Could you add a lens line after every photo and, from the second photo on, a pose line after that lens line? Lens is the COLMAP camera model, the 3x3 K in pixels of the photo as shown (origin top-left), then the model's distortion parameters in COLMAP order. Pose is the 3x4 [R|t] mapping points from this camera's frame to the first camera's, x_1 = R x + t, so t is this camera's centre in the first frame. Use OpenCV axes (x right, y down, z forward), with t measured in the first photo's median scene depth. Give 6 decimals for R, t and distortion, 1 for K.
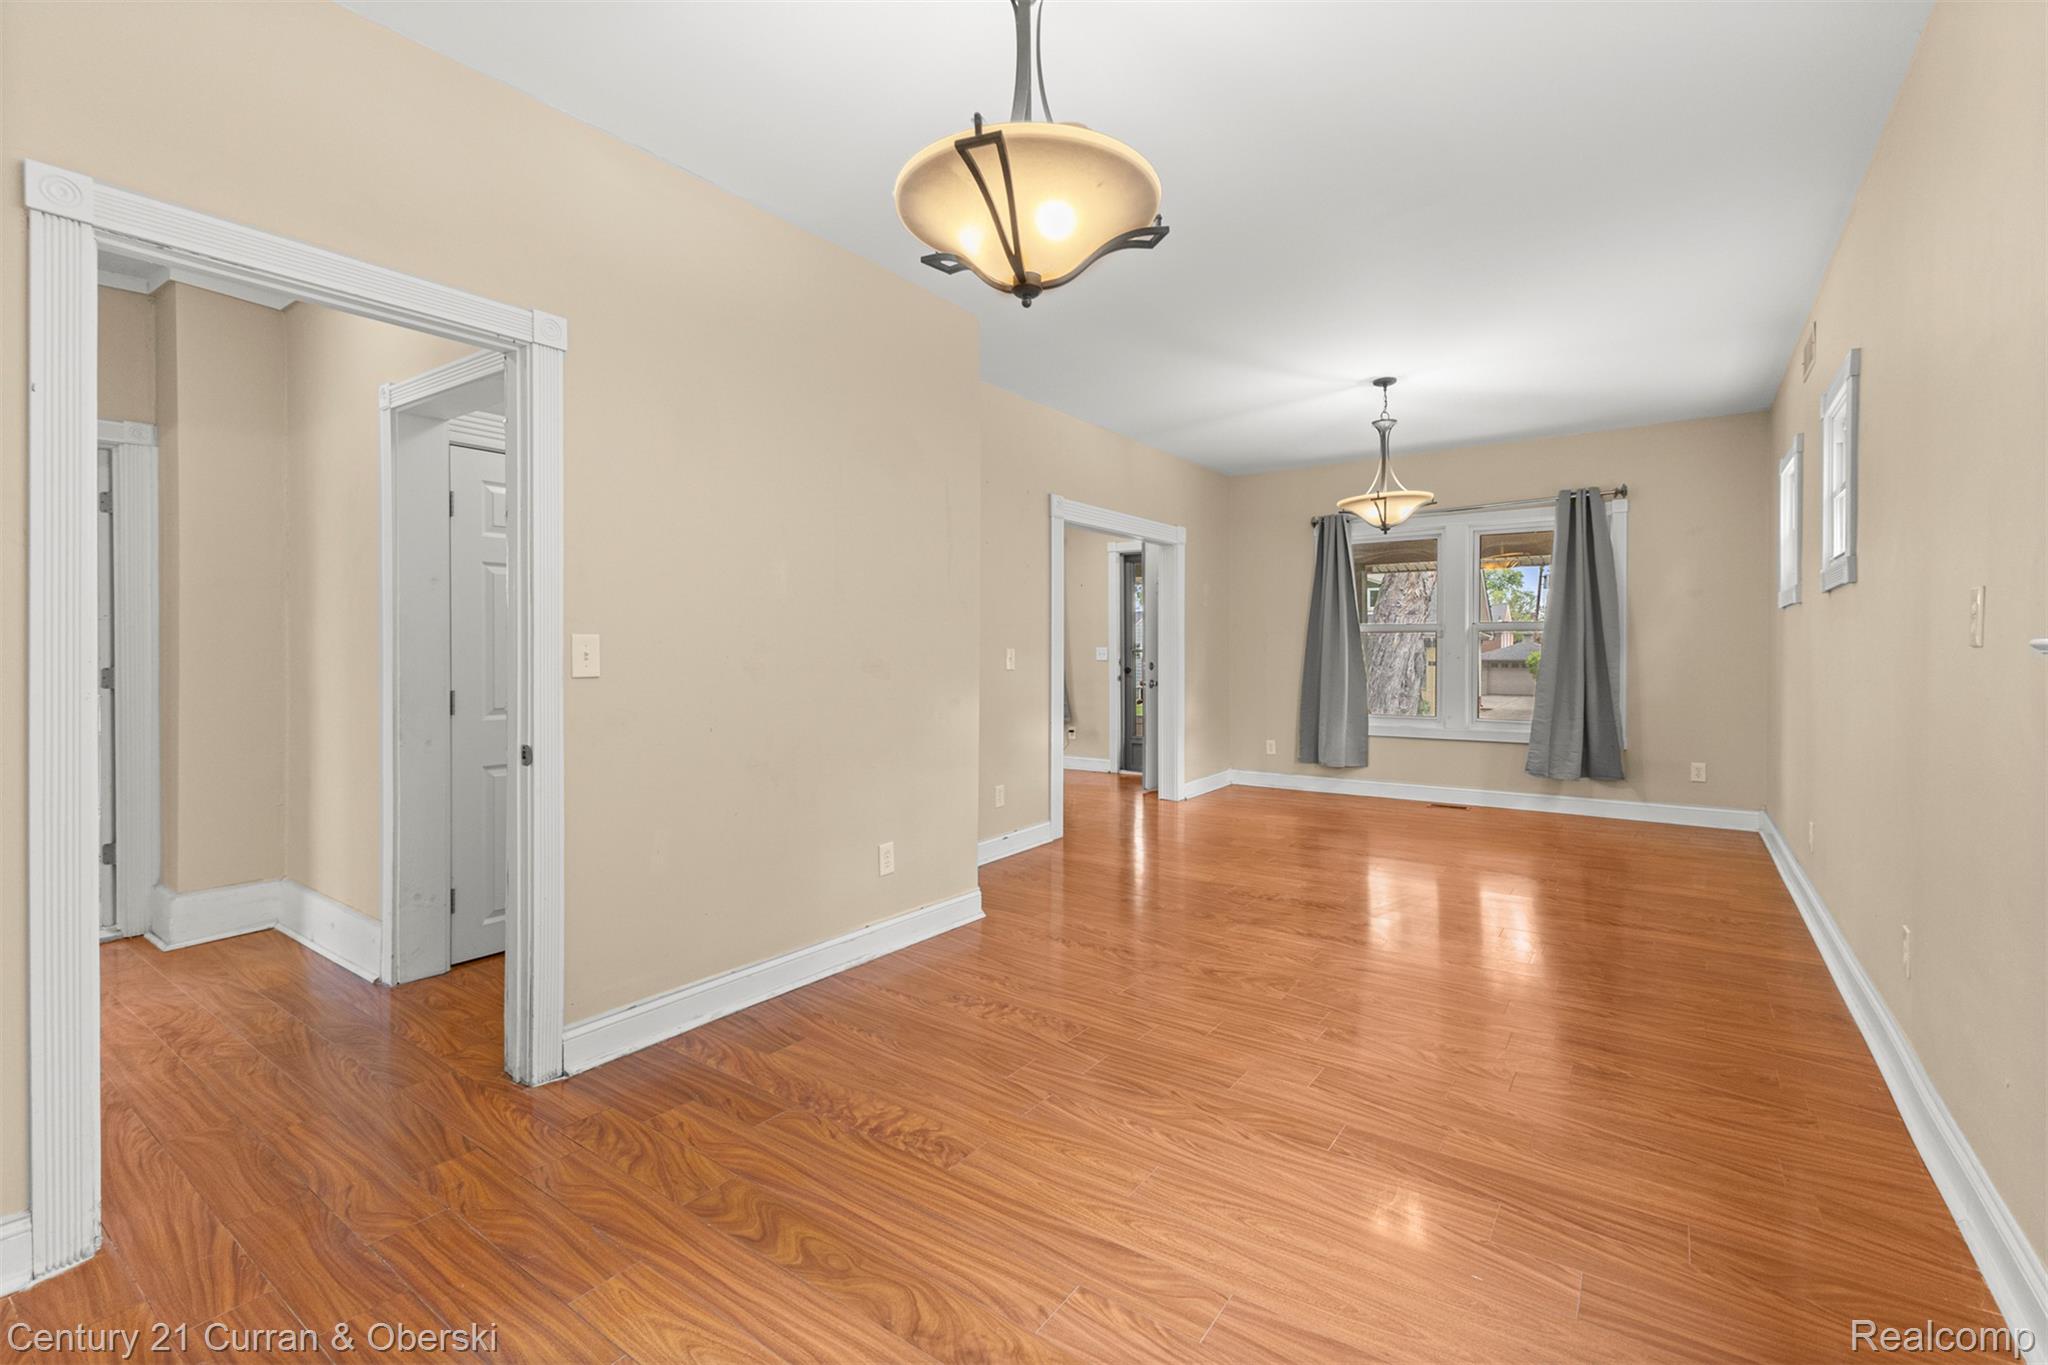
lens RADIAL K [[892.5, 0, 1022.7], [0, 892.5, 646.7], [0, 0, 1]] dist [0.006800, -0.000978]
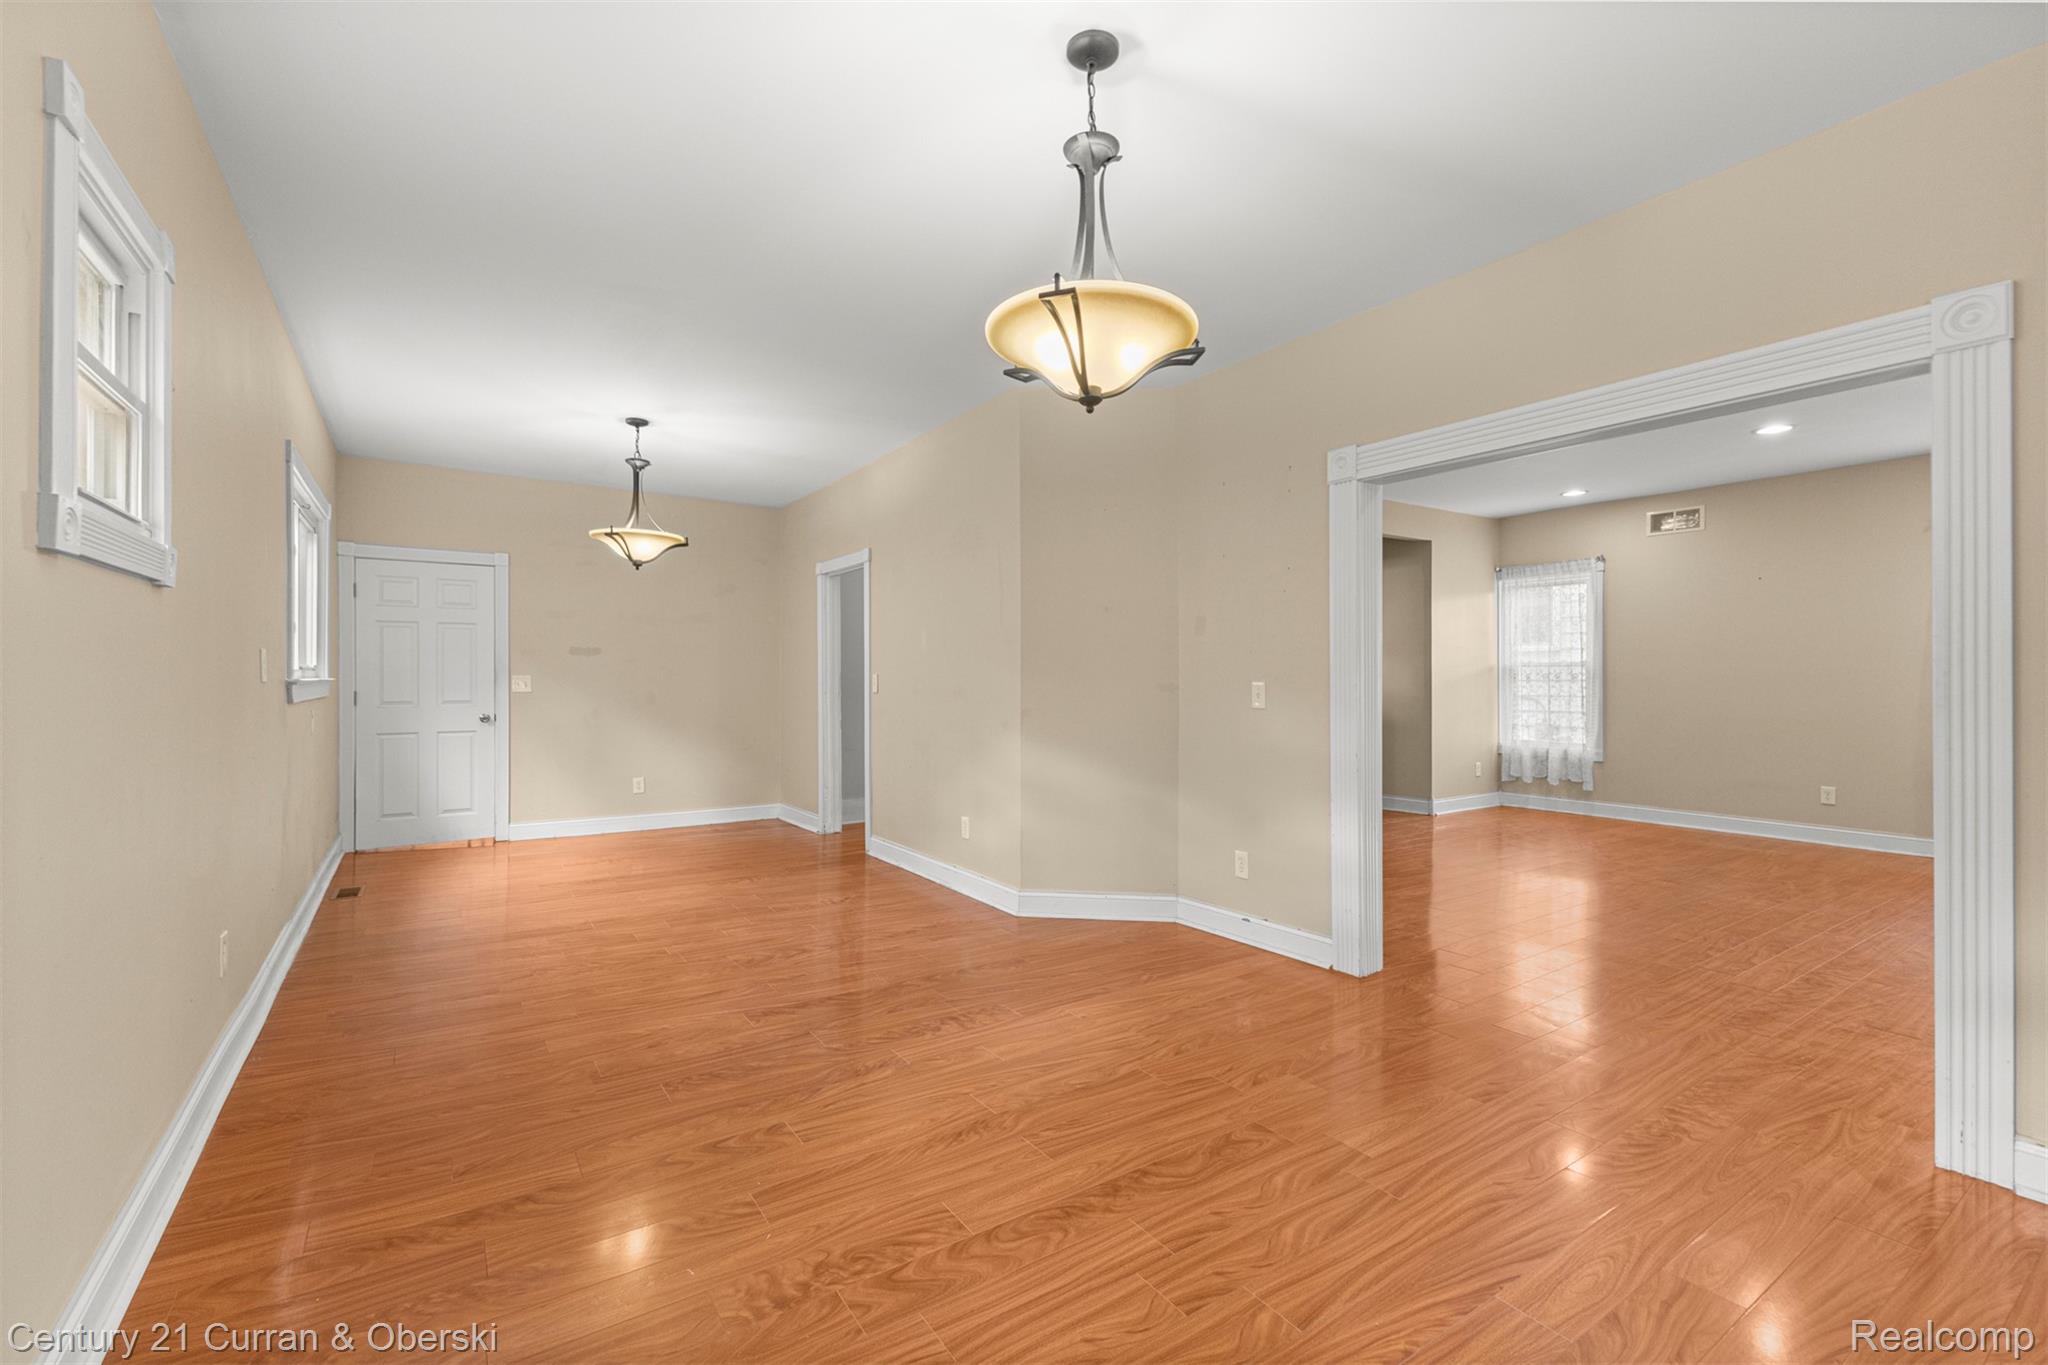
lens RADIAL K [[888.6, 0, 1029.9], [0, 888.6, 679.4], [0, 0, 1]] dist [0.007421, -0.000375]
pose [[-0.343528, -0.000632, -0.939142, 1.218787], [0.002022, 0.999997, -0.001413, 0.001510], [0.939140, -0.002384, -0.343526, 1.684830]]
